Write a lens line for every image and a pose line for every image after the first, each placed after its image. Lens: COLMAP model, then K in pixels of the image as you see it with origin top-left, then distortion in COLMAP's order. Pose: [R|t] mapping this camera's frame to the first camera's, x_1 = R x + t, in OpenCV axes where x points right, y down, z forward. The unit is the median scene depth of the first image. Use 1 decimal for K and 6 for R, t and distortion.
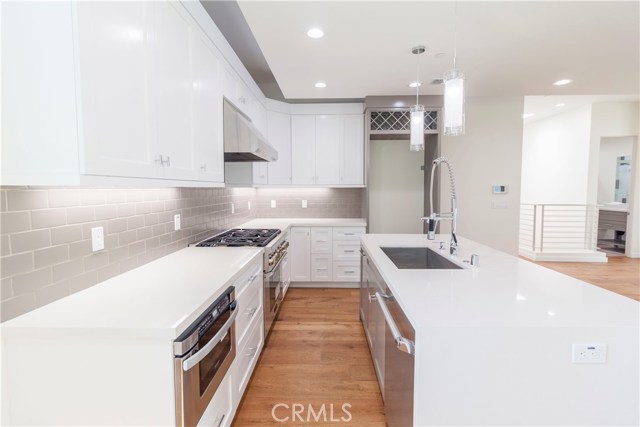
lens RADIAL K [[295.7, 0, 320.7], [0, 295.7, 207.0], [0, 0, 1]] dist [-0.002104, 0.000952]
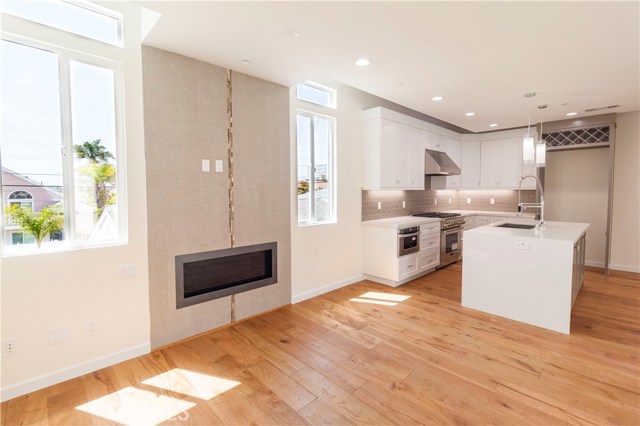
lens RADIAL K [[295.7, 0, 320.2], [0, 295.7, 209.4], [0, 0, 1]] dist [-0.002104, 0.000952]
pose [[0.714866, 0.045479, -0.697781, 0.427874], [-0.042973, 0.998854, 0.021077, 0.042510], [0.697940, 0.014918, 0.716001, -0.724141]]
